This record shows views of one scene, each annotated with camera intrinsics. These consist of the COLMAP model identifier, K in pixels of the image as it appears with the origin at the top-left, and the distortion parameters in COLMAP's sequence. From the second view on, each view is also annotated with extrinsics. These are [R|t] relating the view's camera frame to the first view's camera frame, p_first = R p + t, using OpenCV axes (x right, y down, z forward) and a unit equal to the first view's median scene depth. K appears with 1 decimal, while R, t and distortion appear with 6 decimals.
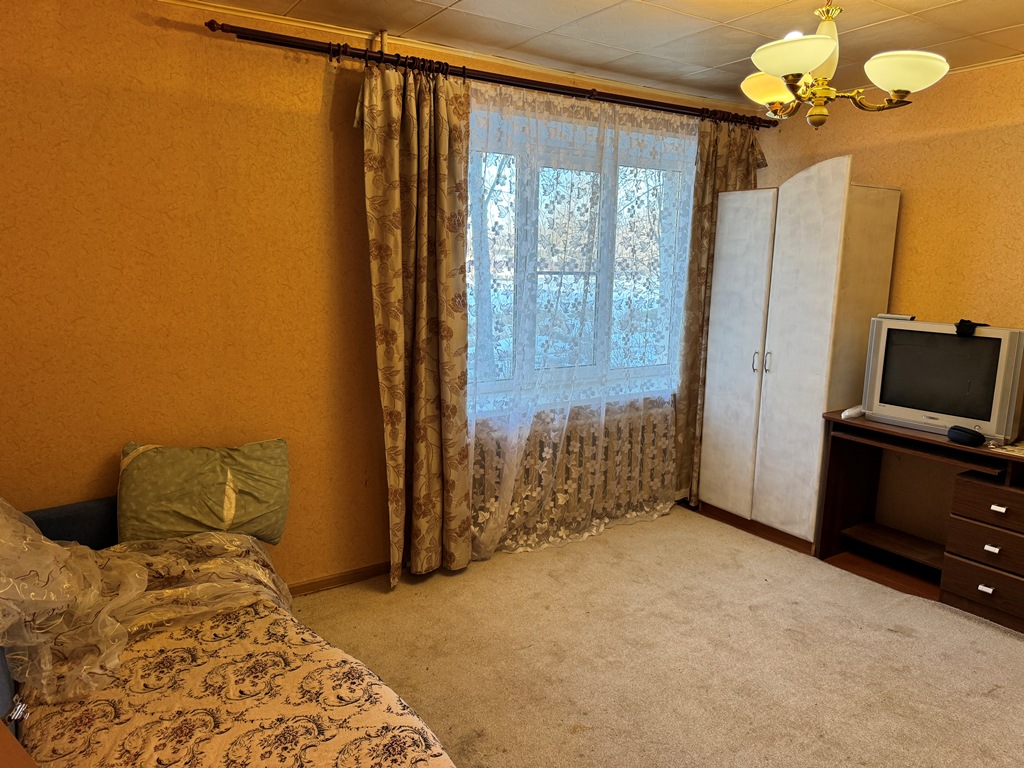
lens RADIAL K [[719.5, 0, 518.0], [0, 719.5, 378.7], [0, 0, 1]] dist [0.066037, -0.075366]
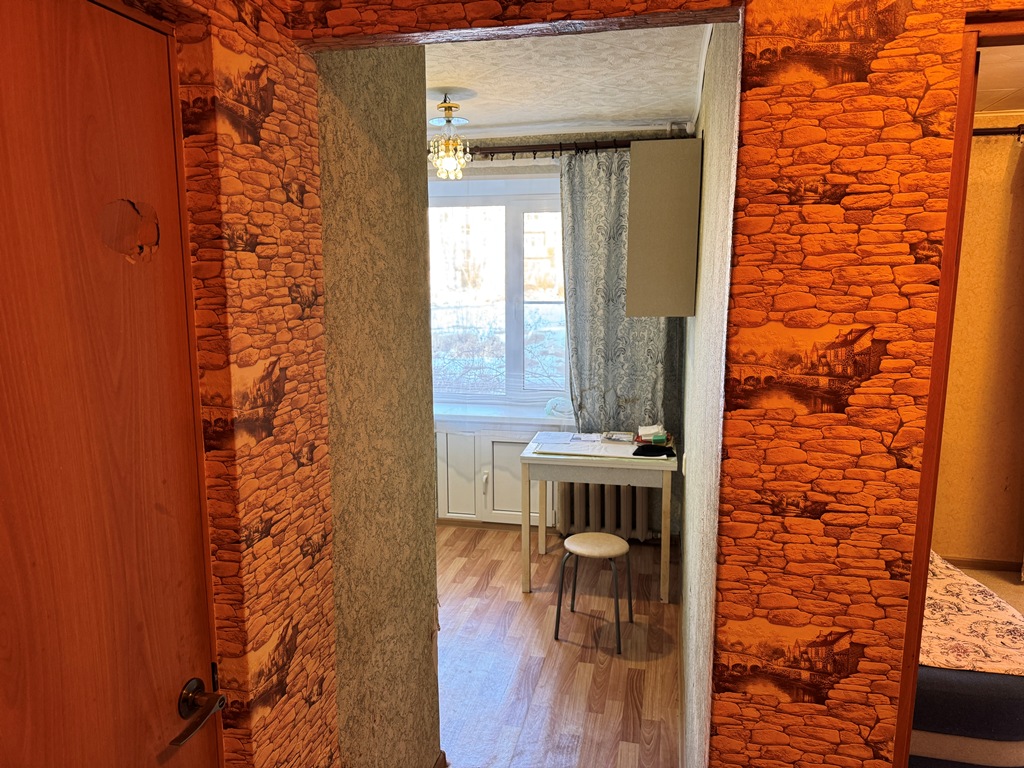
lens RADIAL K [[719.5, 0, 516.1], [0, 719.5, 390.0], [0, 0, 1]] dist [0.066037, -0.075366]
pose [[0.689359, 0.095762, -0.718063, 0.079252], [-0.111997, 0.993395, 0.024960, 0.047543], [0.715710, 0.063215, 0.695531, -0.421214]]
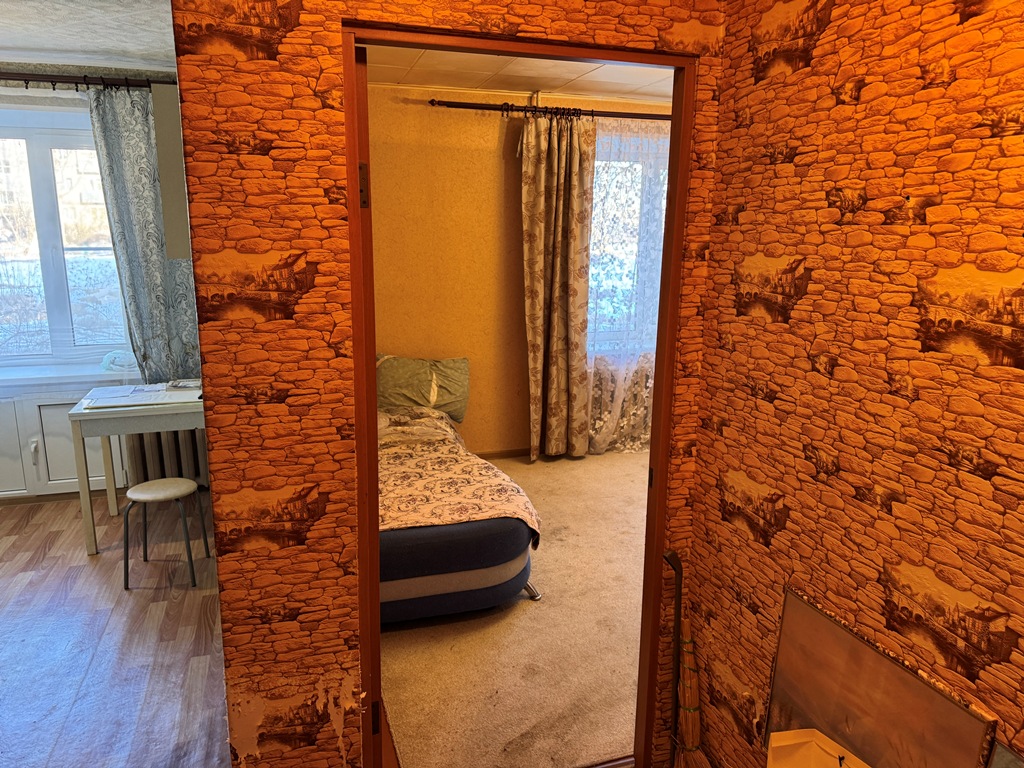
lens RADIAL K [[719.5, 0, 515.4], [0, 719.5, 377.6], [0, 0, 1]] dist [0.066037, -0.075366]
pose [[0.959291, 0.044019, -0.278967, 0.213170], [-0.036275, 0.998801, 0.032861, 0.068189], [0.280079, -0.021403, 0.959738, -0.467023]]
